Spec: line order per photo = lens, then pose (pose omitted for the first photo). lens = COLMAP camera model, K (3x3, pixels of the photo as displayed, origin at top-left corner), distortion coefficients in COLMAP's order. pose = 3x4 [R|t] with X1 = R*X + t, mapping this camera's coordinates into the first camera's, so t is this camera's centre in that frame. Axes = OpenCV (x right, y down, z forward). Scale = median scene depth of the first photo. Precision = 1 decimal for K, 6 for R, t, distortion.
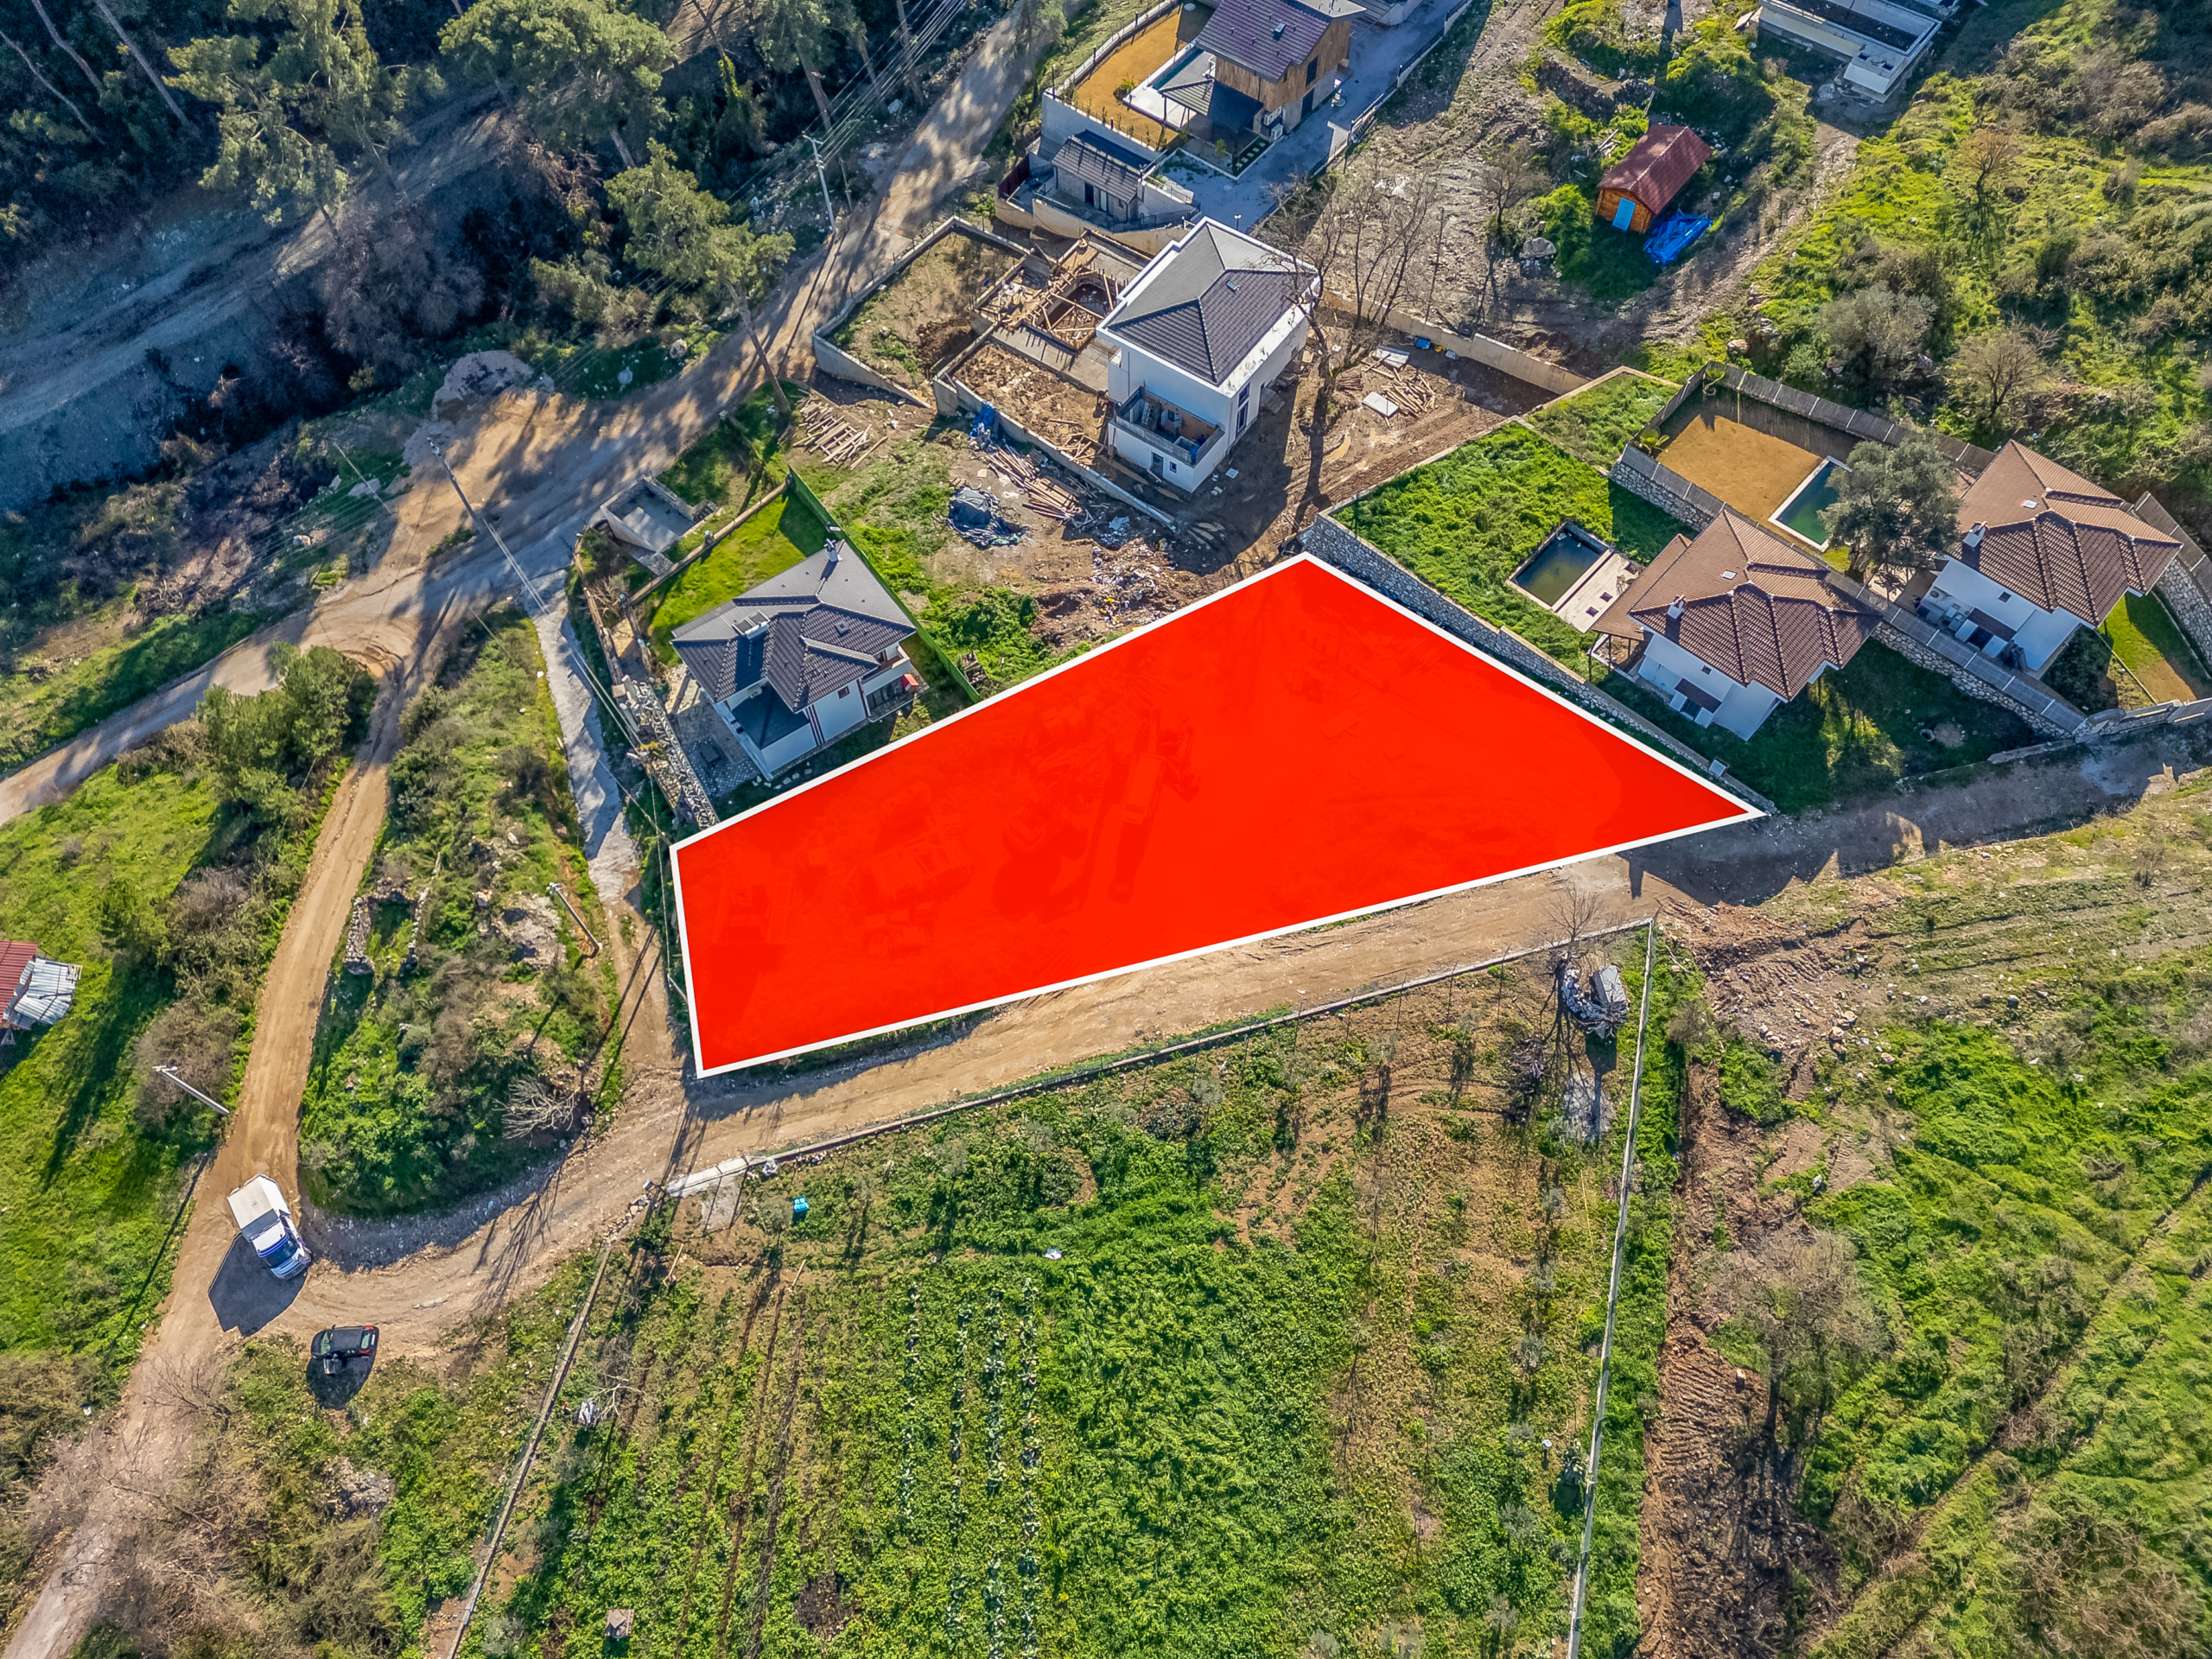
lens RADIAL K [[1545.9, 0, 1104.7], [0, 1545.9, 836.6], [0, 0, 1]] dist [0.067189, -0.060914]
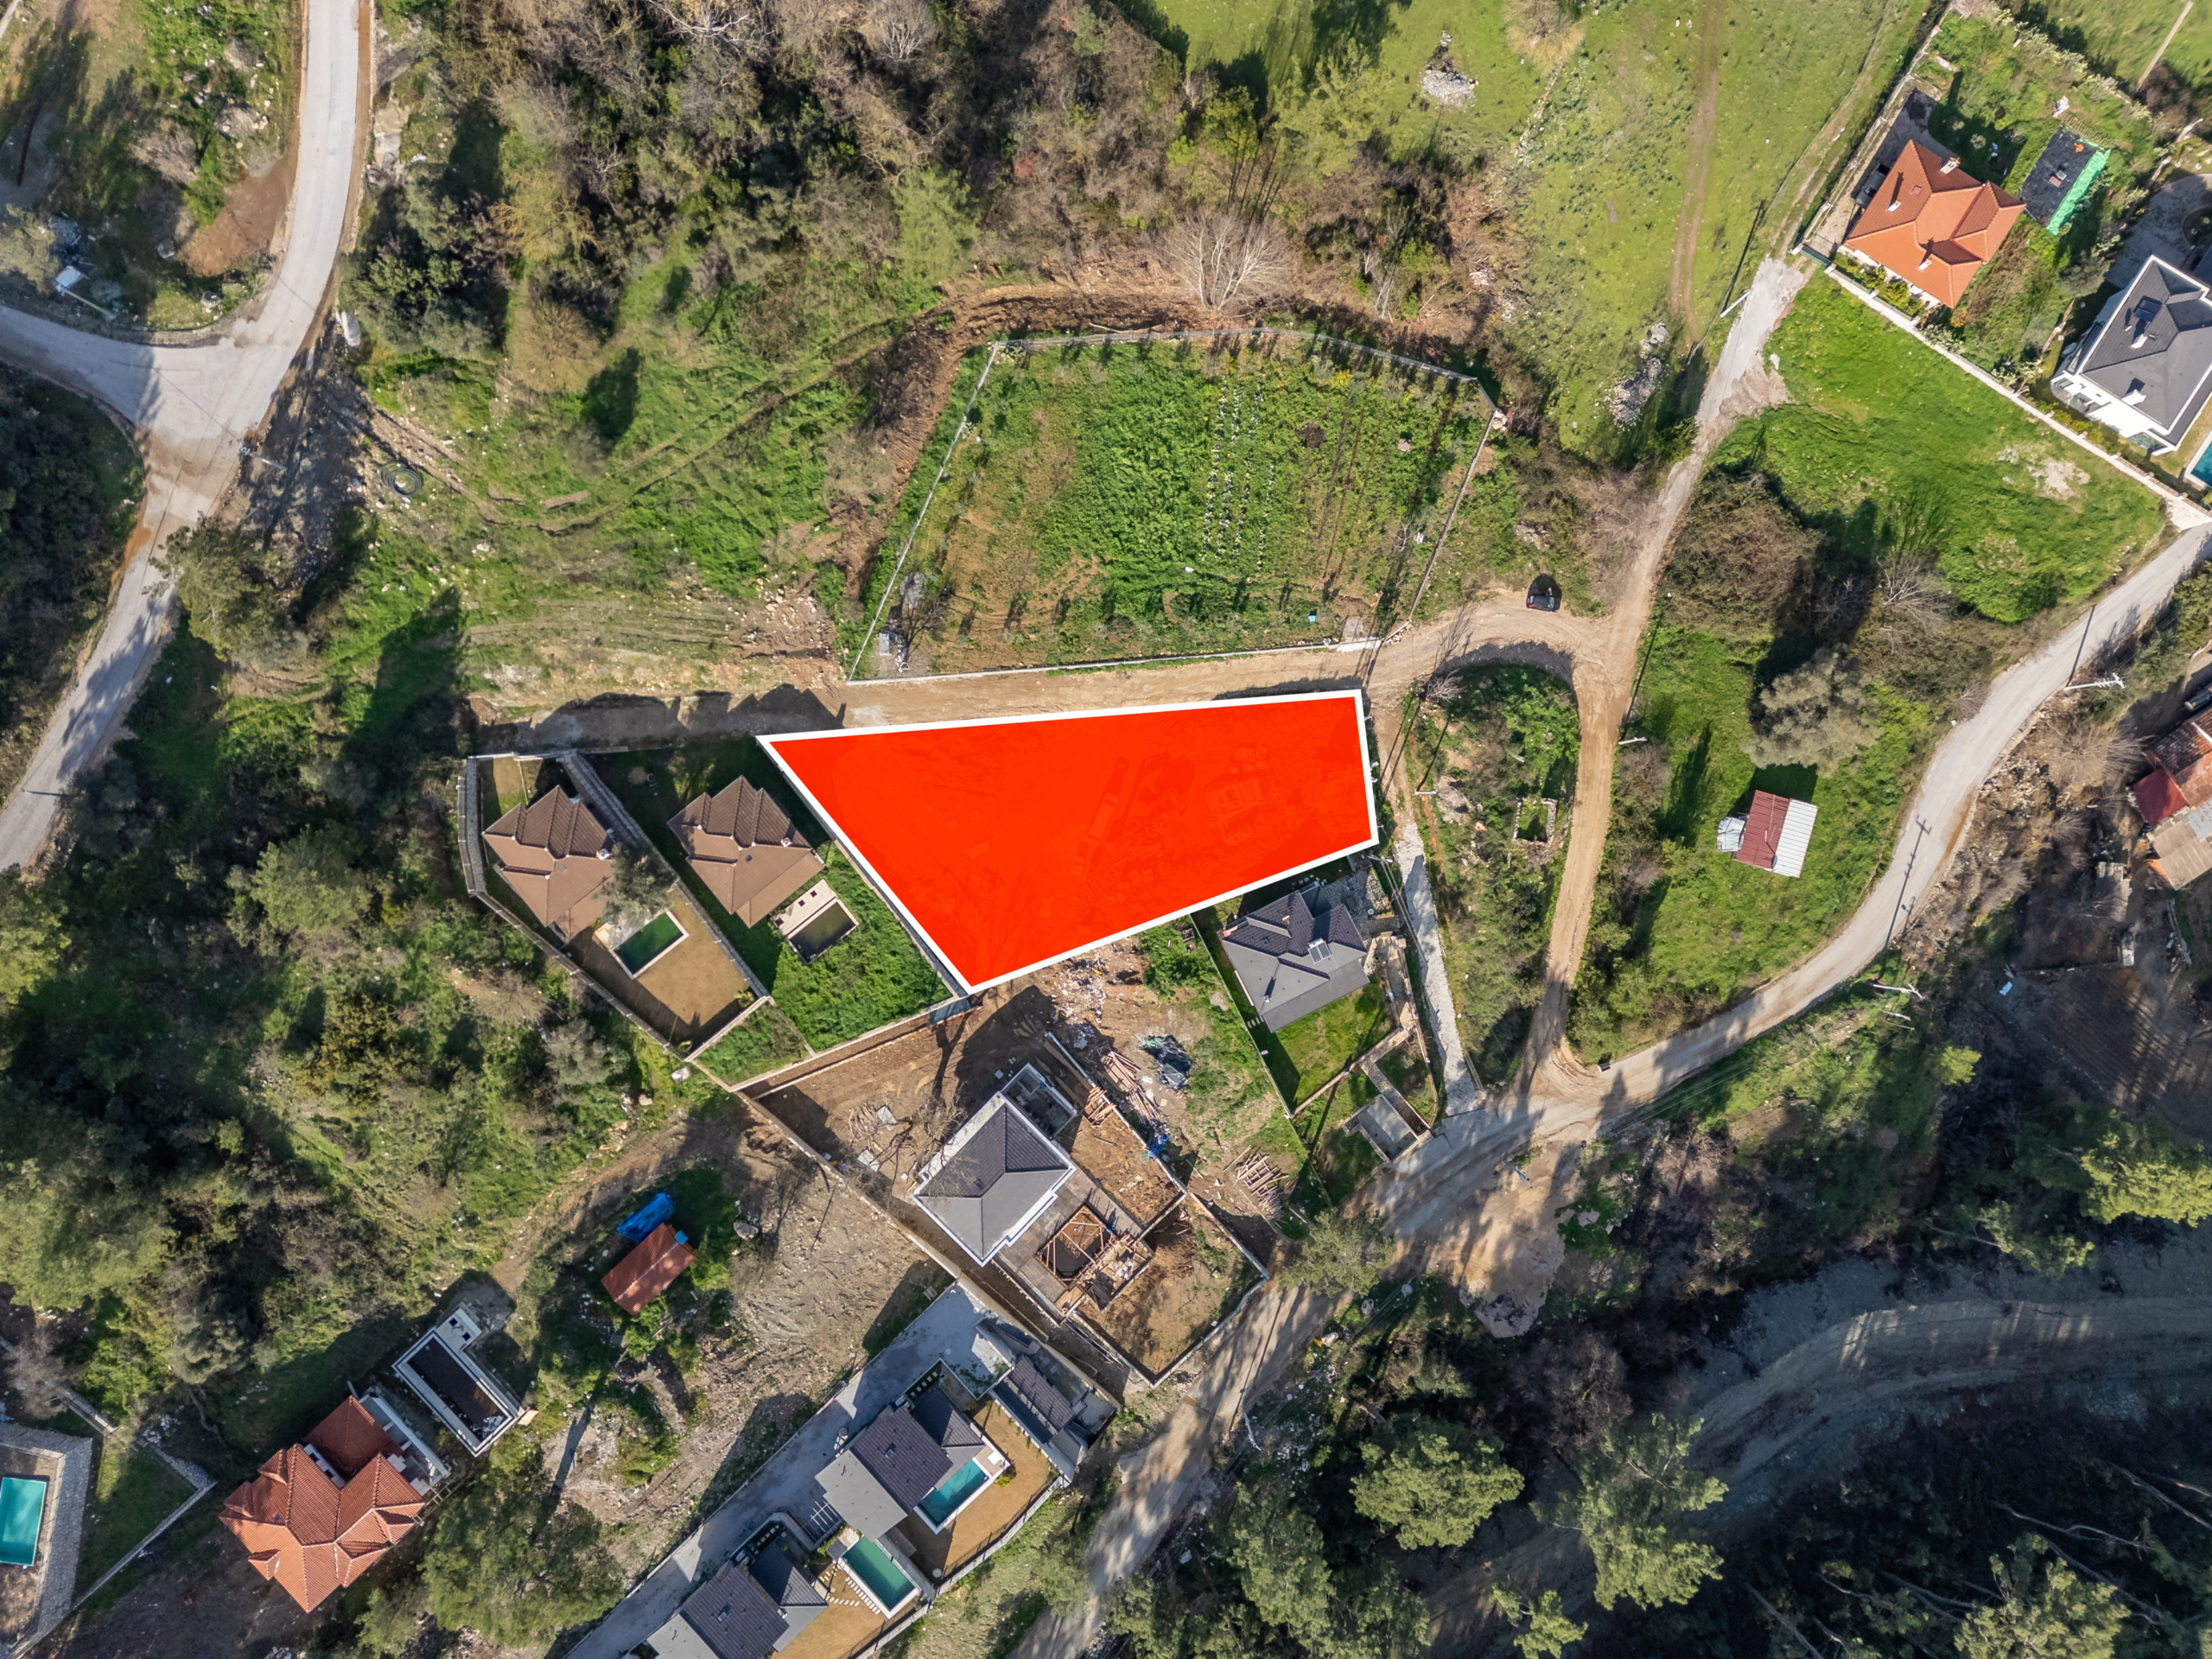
lens RADIAL K [[1544.1, 0, 1103.0], [0, 1544.1, 832.8], [0, 0, 1]] dist [0.081747, -0.078715]
pose [[-0.988025, -0.153429, 0.016295, -0.006515], [0.141659, -0.860200, 0.489886, -0.875783], [-0.061146, 0.486328, 0.871634, -0.492154]]
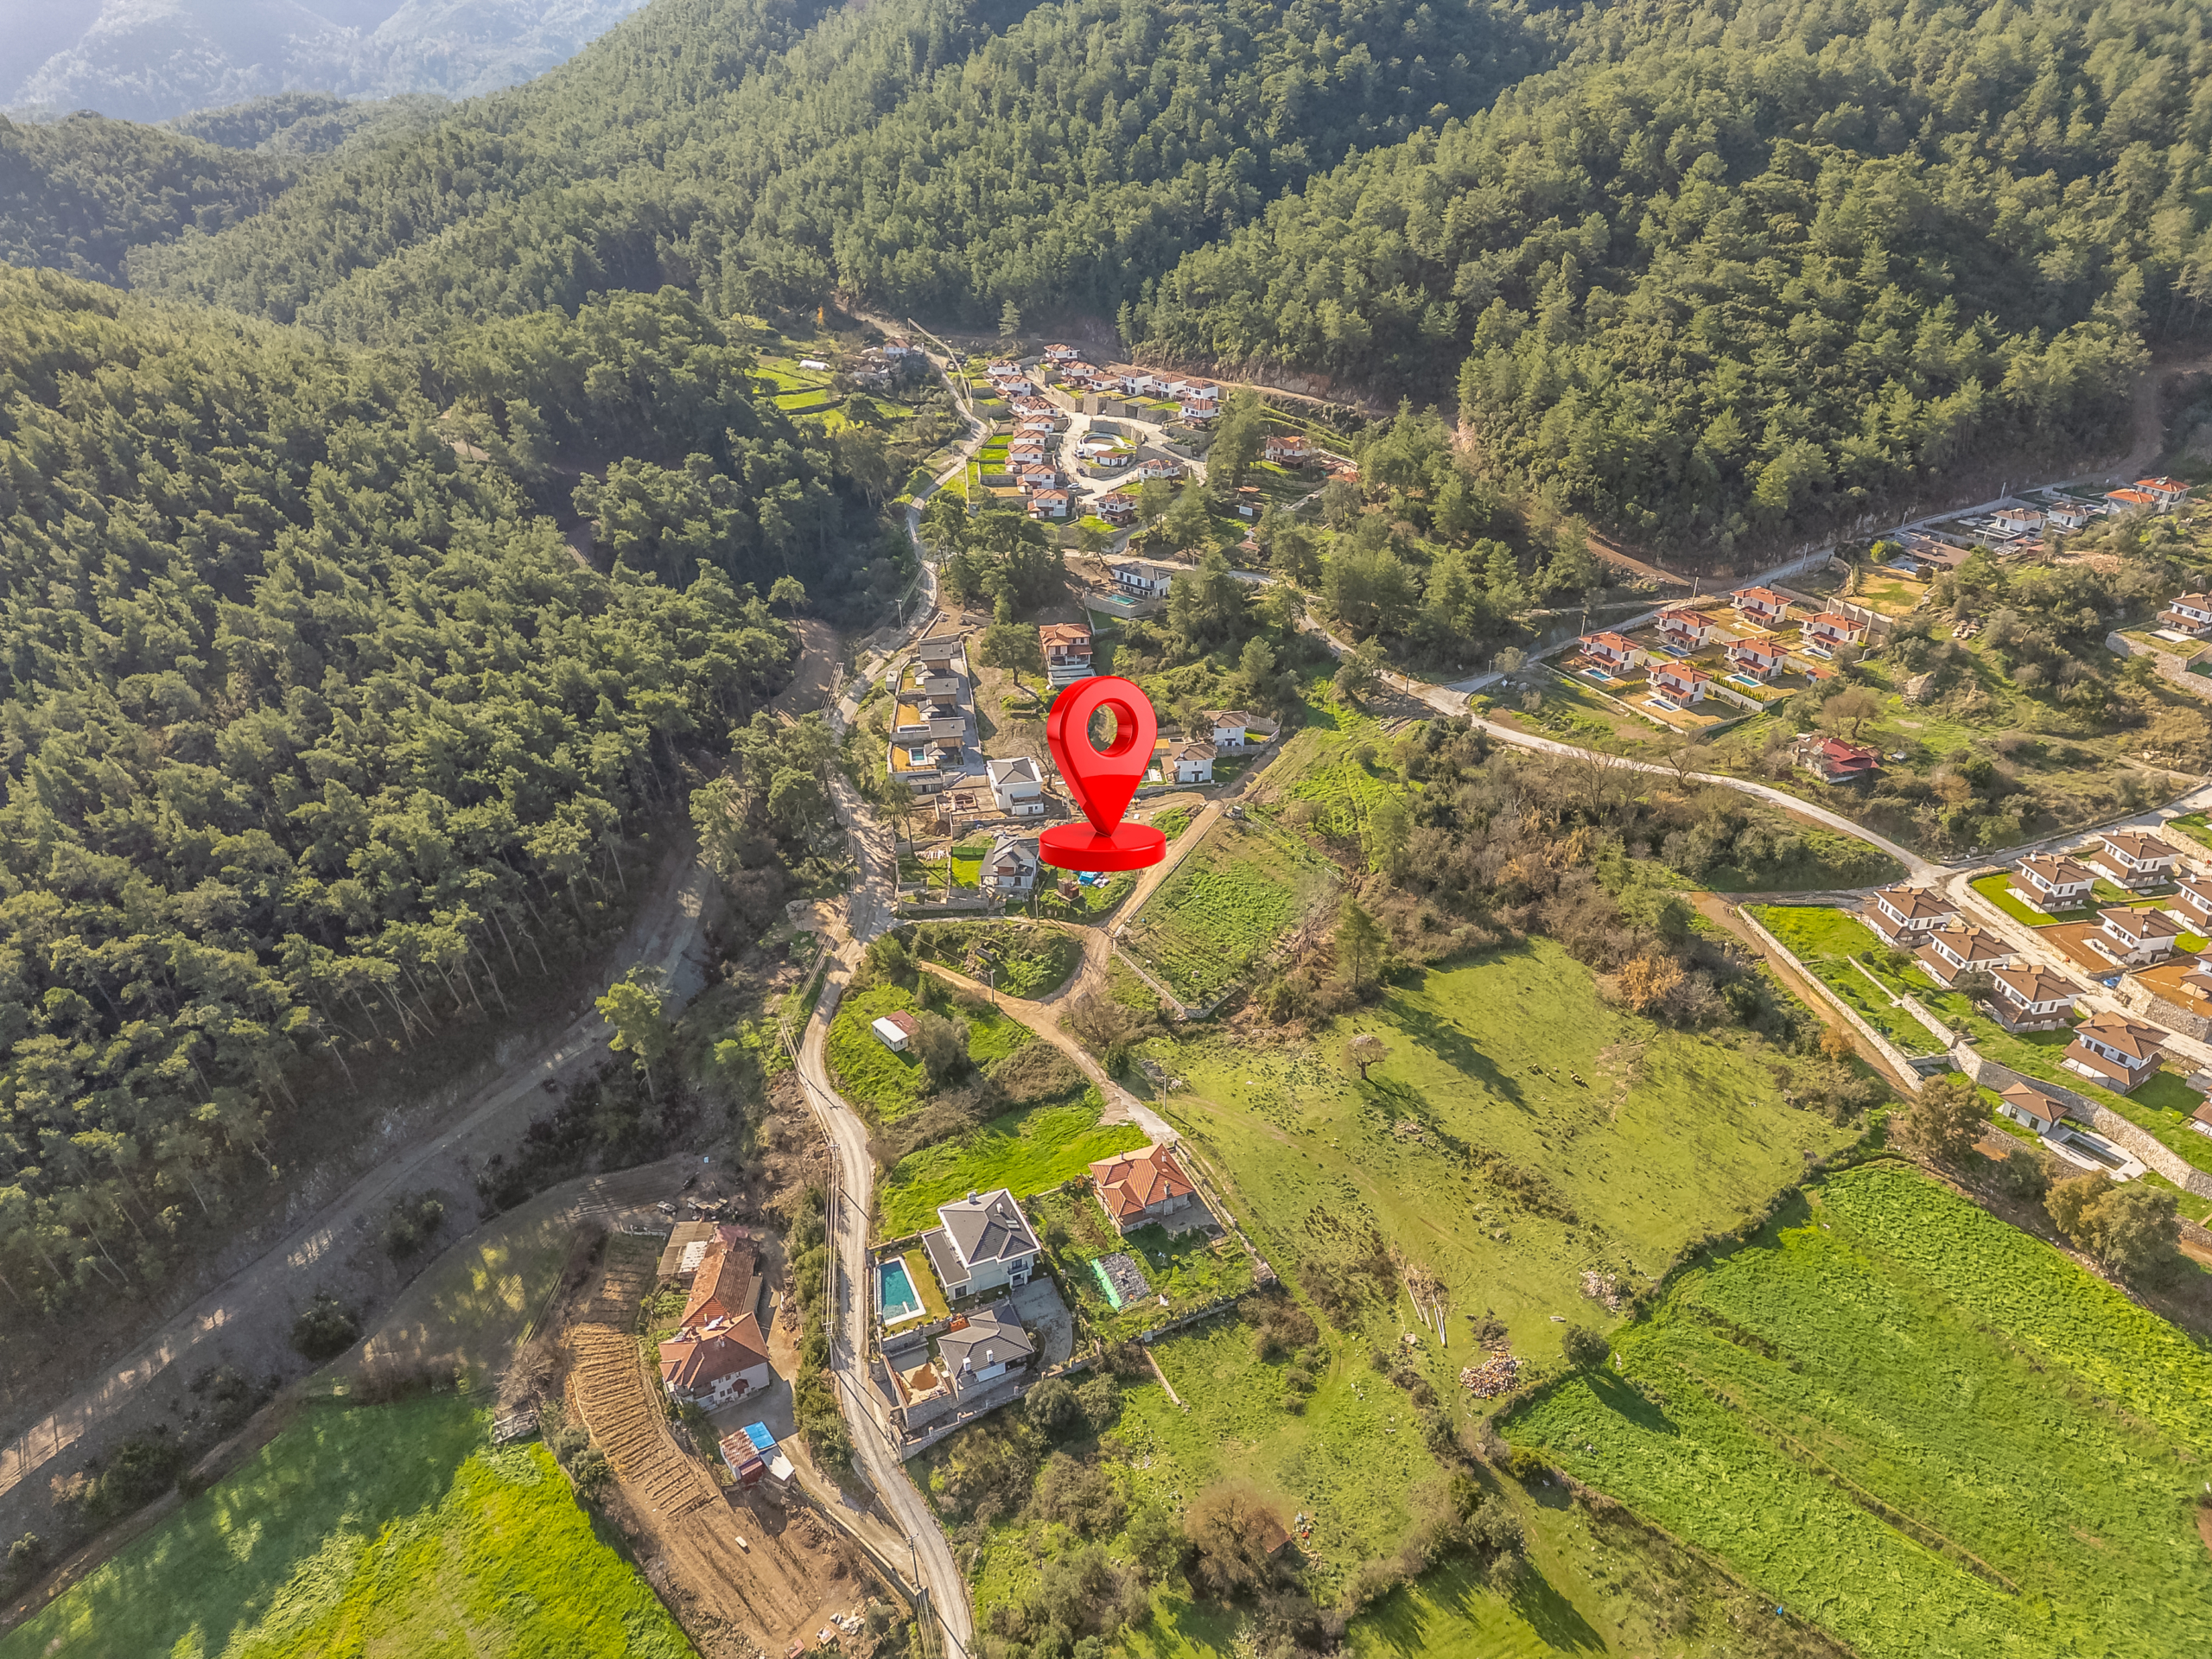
lens RADIAL K [[1544.1, 0, 1103.0], [0, 1544.1, 832.8], [0, 0, 1]] dist [0.081747, -0.078715]
pose [[0.680112, -0.338895, 0.650075, -2.340292], [0.640354, 0.706338, -0.301717, 1.027955], [-0.356923, 0.621479, 0.697402, -1.535054]]
